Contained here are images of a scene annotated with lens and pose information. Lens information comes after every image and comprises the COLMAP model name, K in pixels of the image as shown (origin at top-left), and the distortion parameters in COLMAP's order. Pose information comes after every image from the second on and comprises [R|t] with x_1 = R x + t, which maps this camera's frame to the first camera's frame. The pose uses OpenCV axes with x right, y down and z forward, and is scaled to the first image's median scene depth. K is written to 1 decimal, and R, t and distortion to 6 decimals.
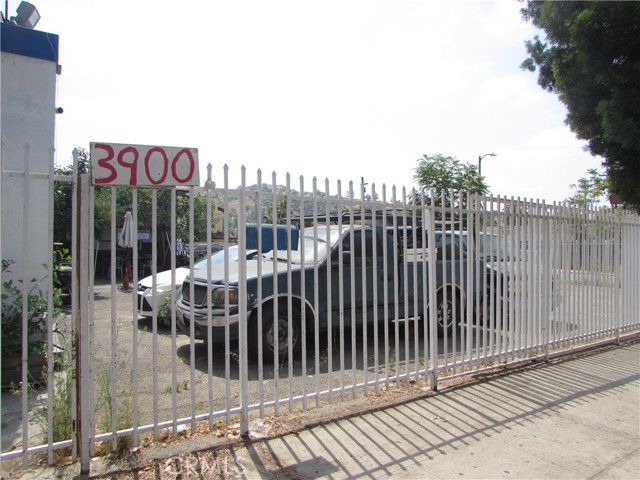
lens RADIAL K [[479.3, 0, 320.6], [0, 479.3, 241.0], [0, 0, 1]] dist [-0.059851, 0.025717]
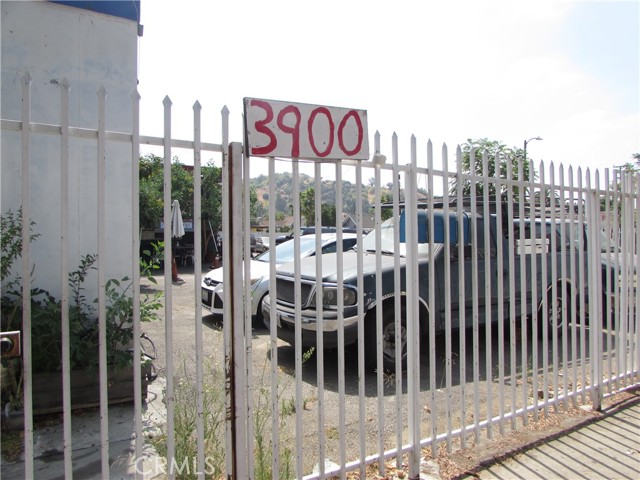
lens RADIAL K [[479.3, 0, 317.4], [0, 479.3, 241.2], [0, 0, 1]] dist [-0.059851, 0.025717]
pose [[0.998783, -0.001203, -0.049311, -0.195867], [0.002417, 0.999695, 0.024560, -0.003140], [0.049266, -0.024649, 0.998481, 0.152629]]
